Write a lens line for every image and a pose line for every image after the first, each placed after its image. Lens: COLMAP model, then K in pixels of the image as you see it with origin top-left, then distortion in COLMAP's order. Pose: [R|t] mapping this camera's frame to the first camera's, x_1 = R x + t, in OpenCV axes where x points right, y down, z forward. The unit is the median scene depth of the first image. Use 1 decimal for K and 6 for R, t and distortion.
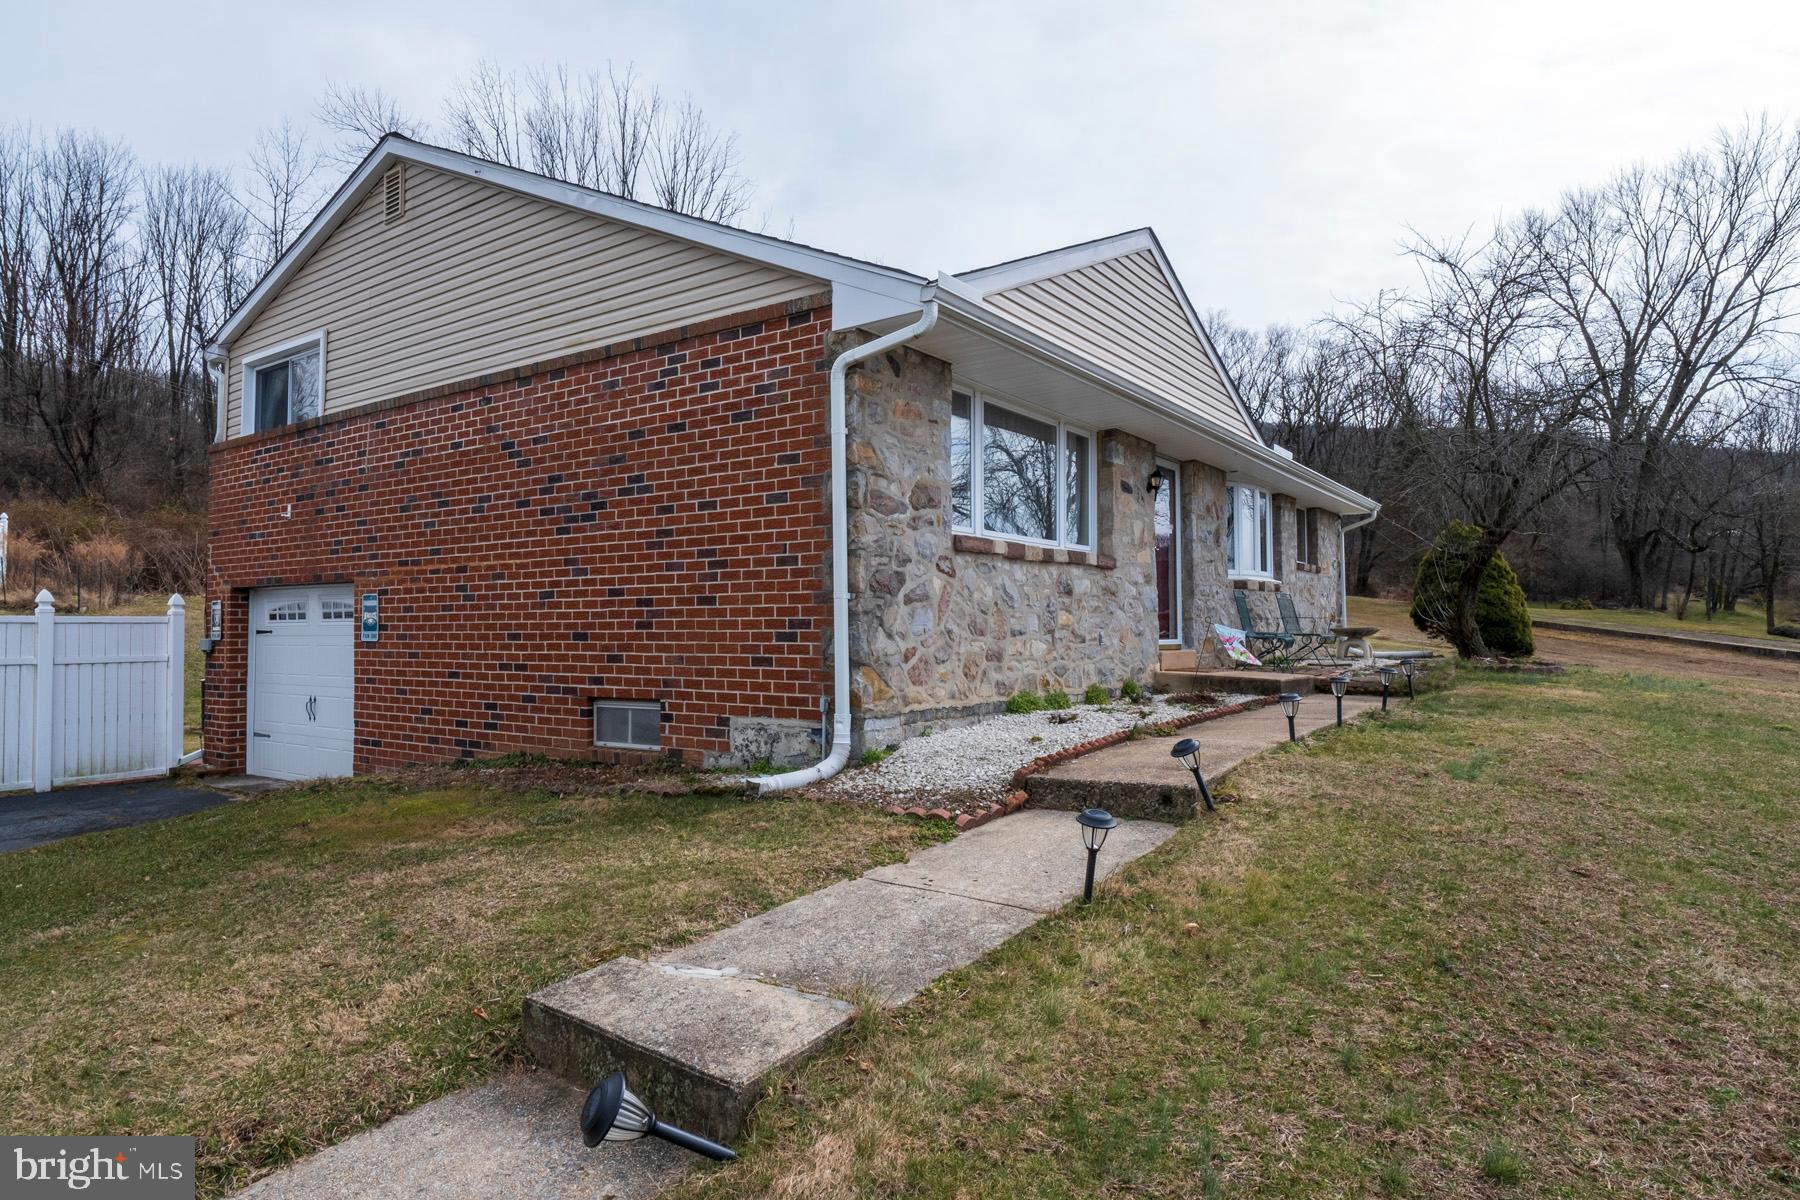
lens RADIAL K [[1034.9, 0, 900.6], [0, 1034.9, 605.4], [0, 0, 1]] dist [0.009396, -0.001312]
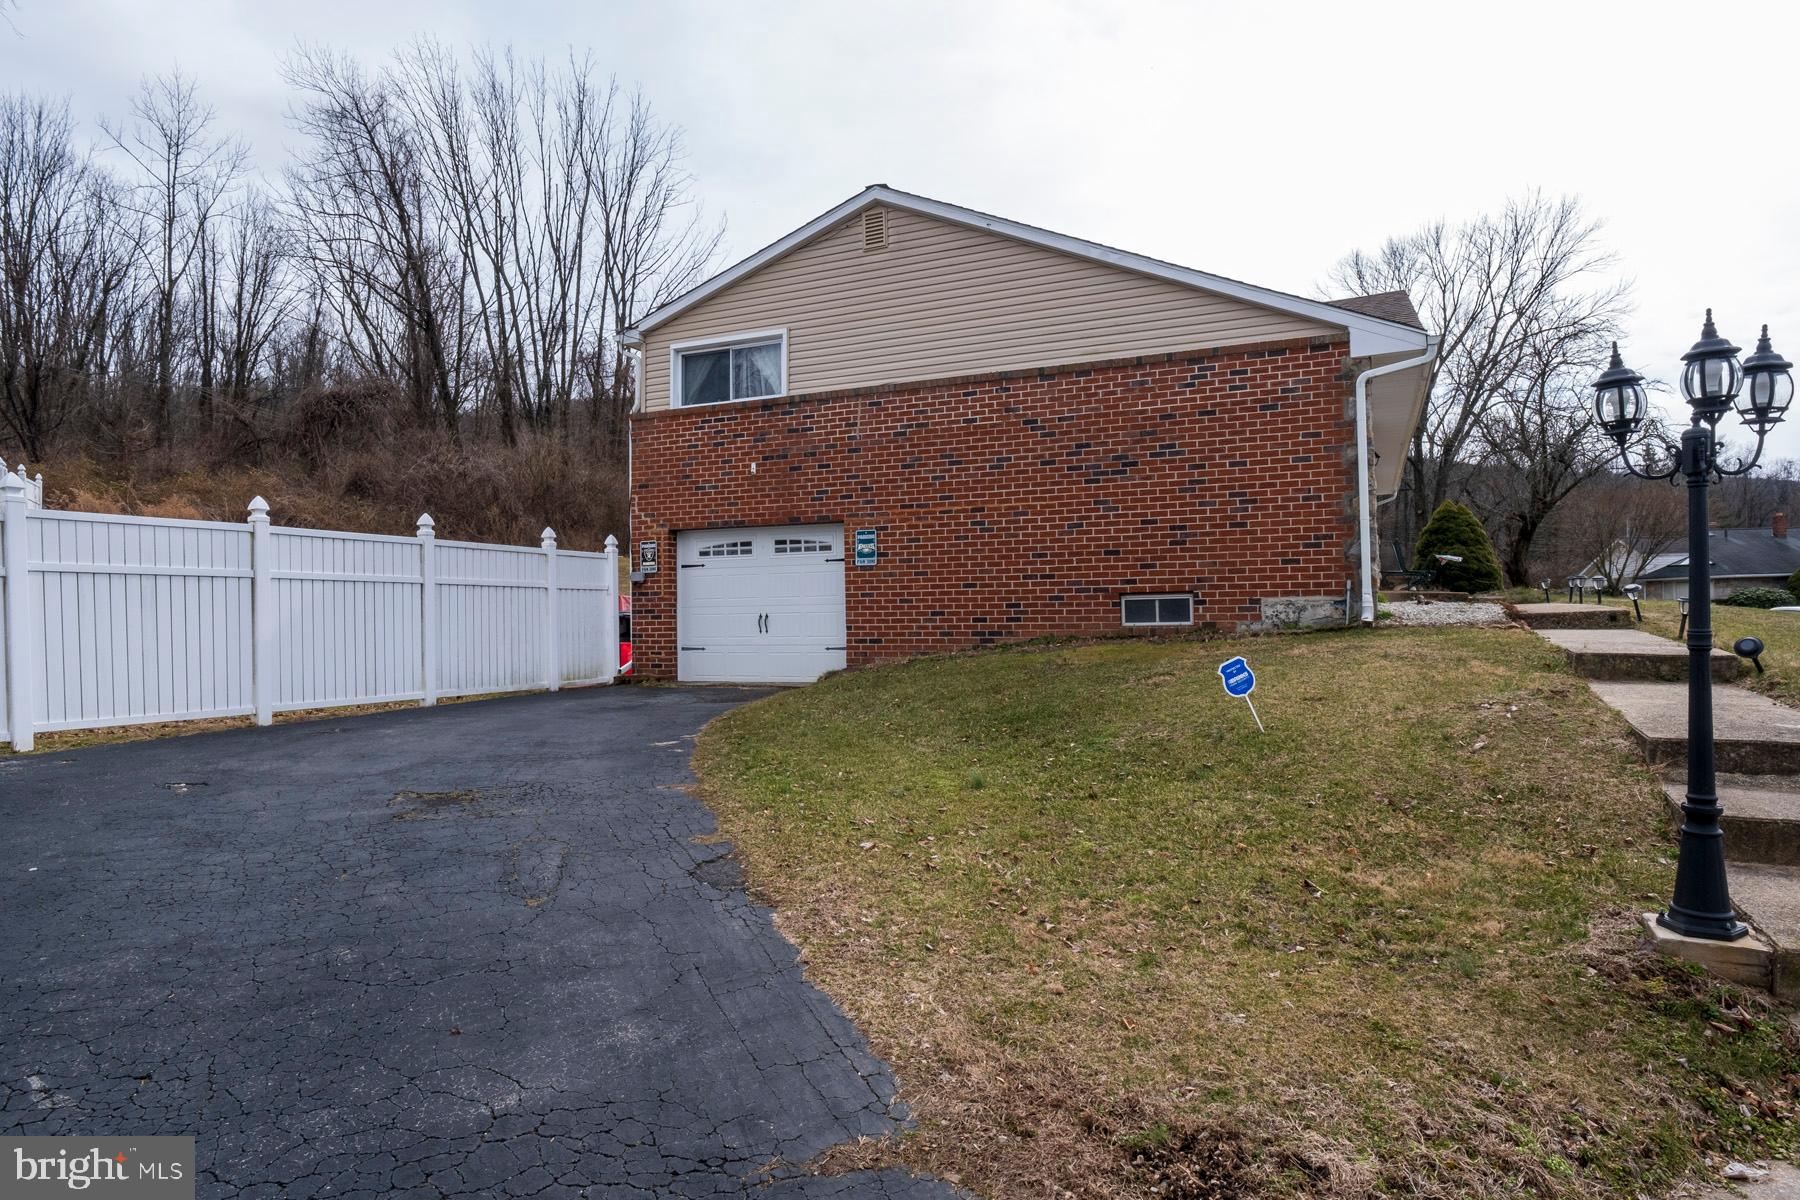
lens RADIAL K [[1034.9, 0, 898.7], [0, 1034.9, 610.9], [0, 0, 1]] dist [0.009396, -0.001312]
pose [[0.980314, -0.004593, 0.197389, -0.827150], [0.002144, 0.999918, 0.012619, 0.086247], [-0.197431, -0.011948, 0.980244, -0.357551]]
